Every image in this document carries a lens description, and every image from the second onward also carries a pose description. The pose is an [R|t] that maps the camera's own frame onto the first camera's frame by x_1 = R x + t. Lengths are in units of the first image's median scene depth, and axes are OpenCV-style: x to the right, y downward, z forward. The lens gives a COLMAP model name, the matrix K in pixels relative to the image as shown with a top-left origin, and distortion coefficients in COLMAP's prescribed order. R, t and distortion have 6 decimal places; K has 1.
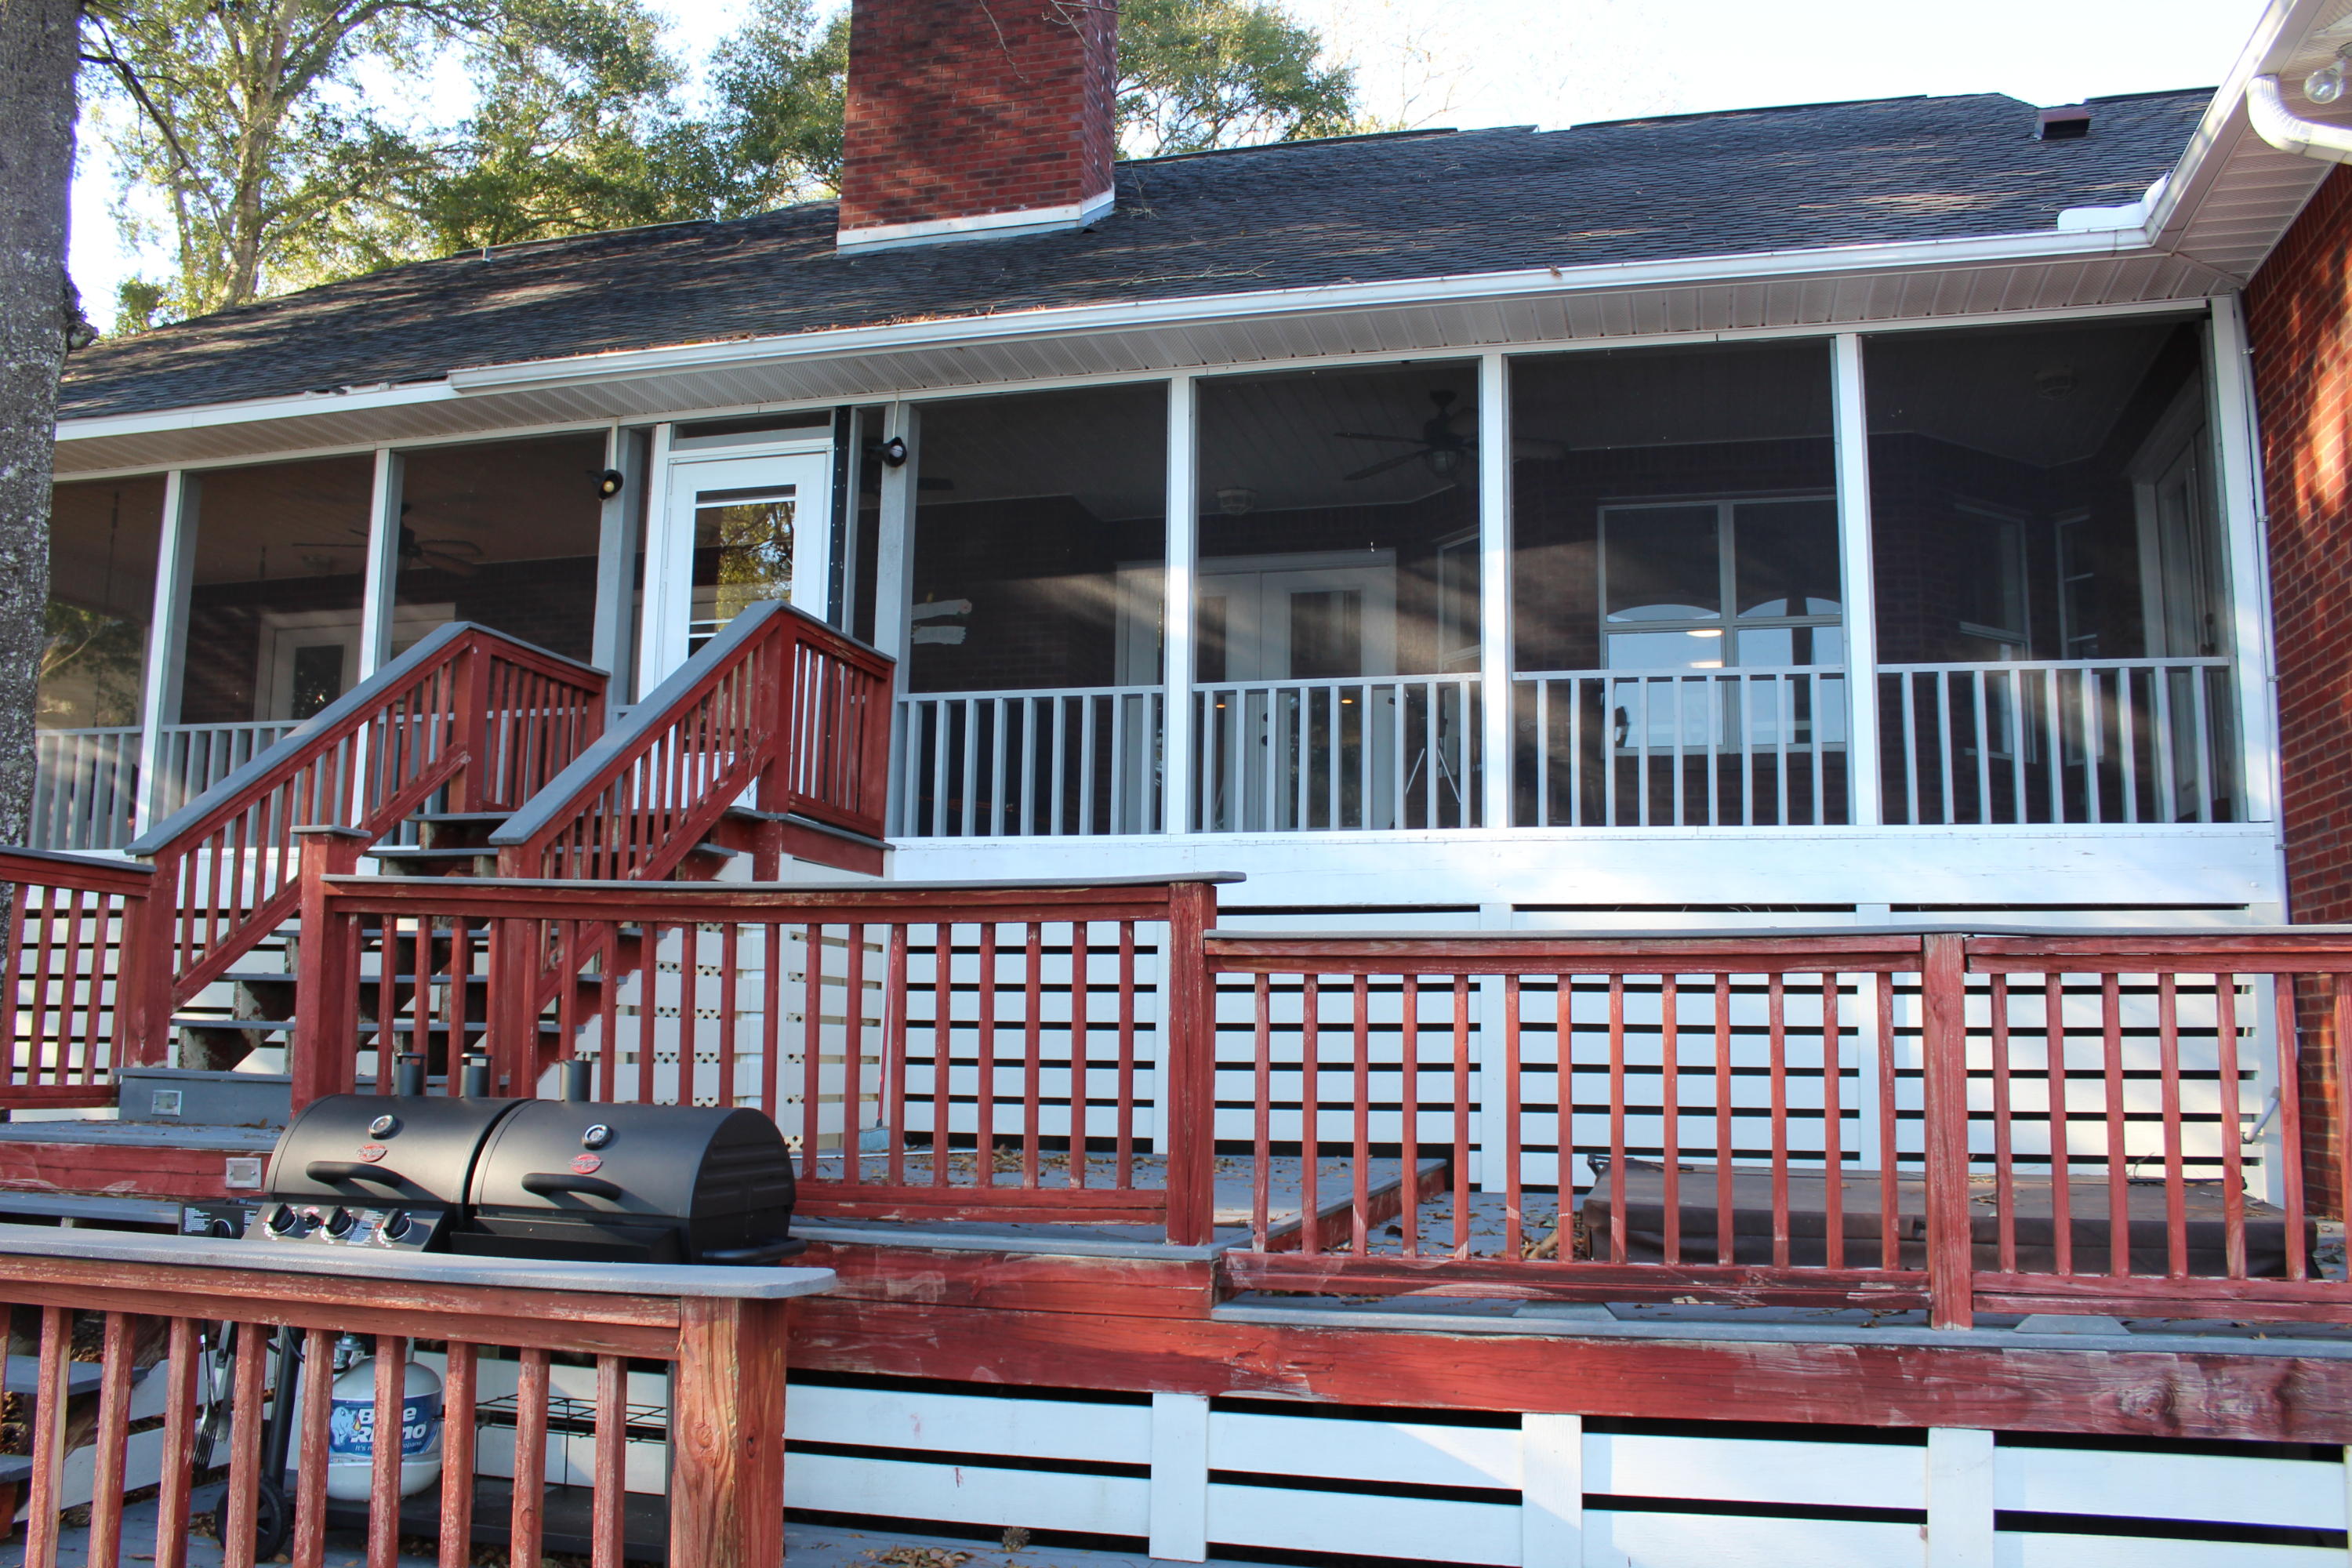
lens RADIAL K [[1951.5, 0, 1176.0], [0, 1951.5, 784.0], [0, 0, 1]] dist [-0.176088, 0.164927]
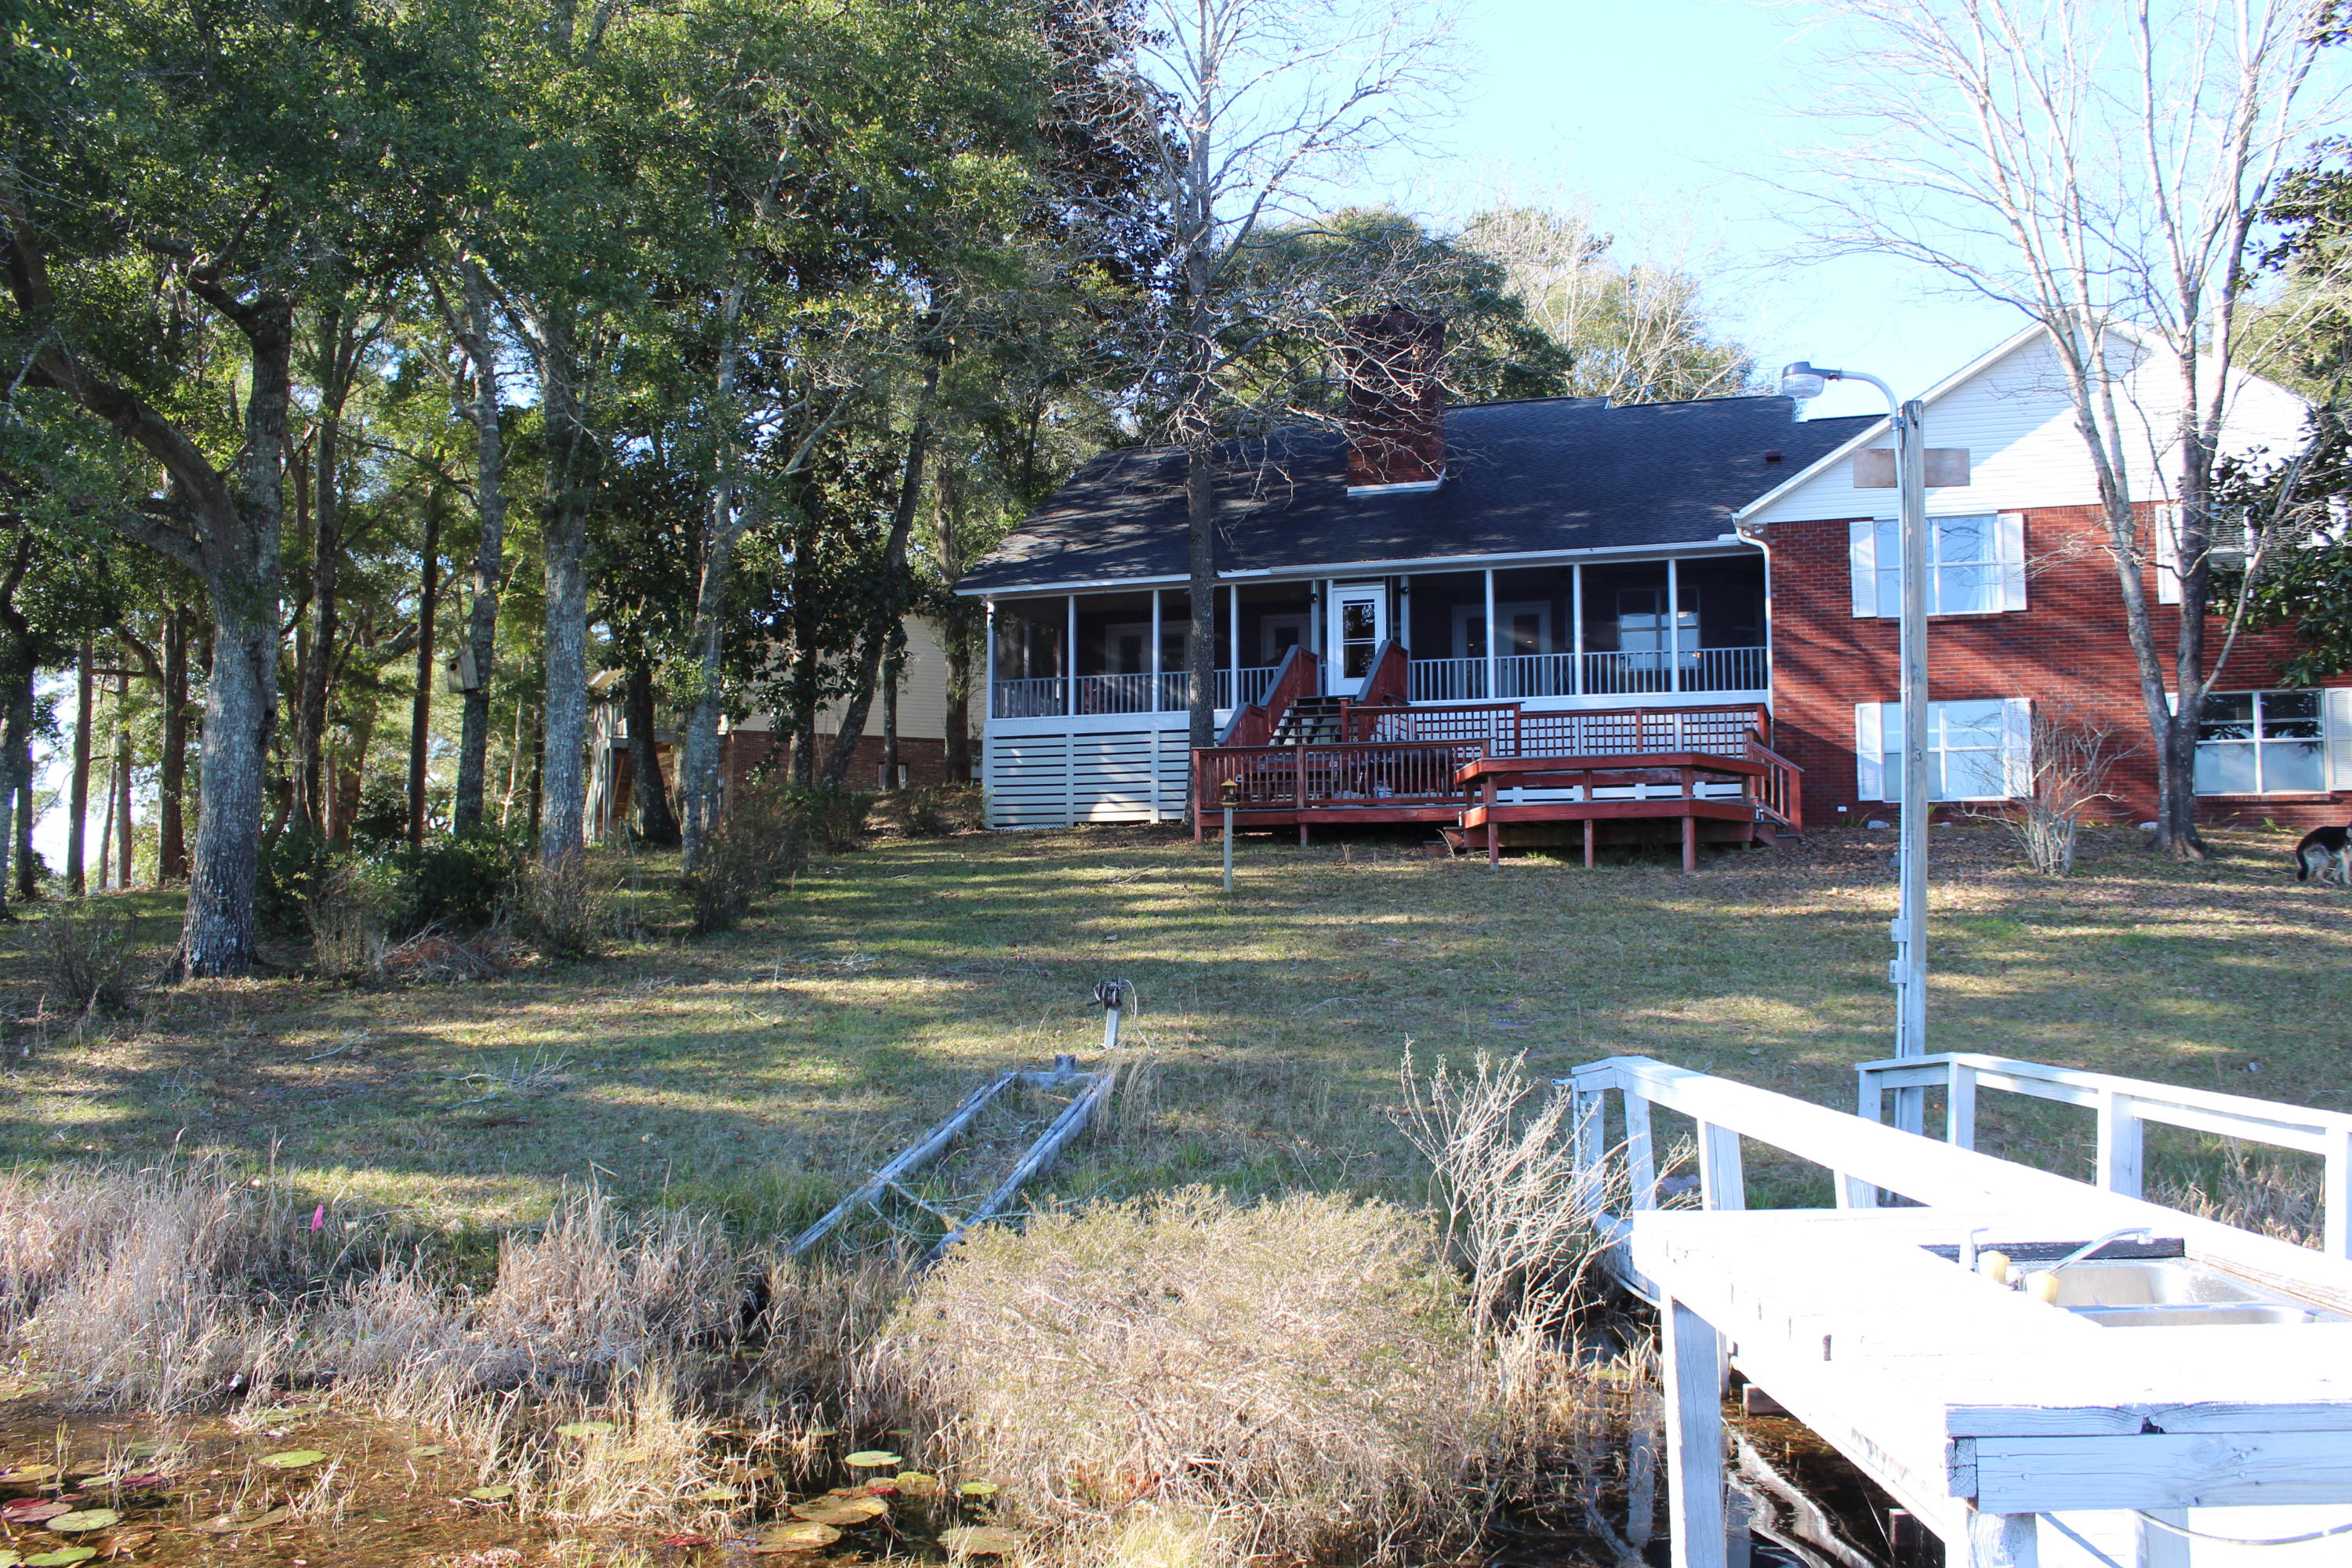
lens RADIAL K [[1961.4, 0, 1169.0], [0, 1961.4, 793.6], [0, 0, 1]] dist [-0.169703, 0.152647]
pose [[0.996350, -0.019747, -0.083046, -0.292176], [0.024708, 0.997944, 0.059144, -0.026738], [0.081707, -0.060980, 0.994789, -2.617733]]
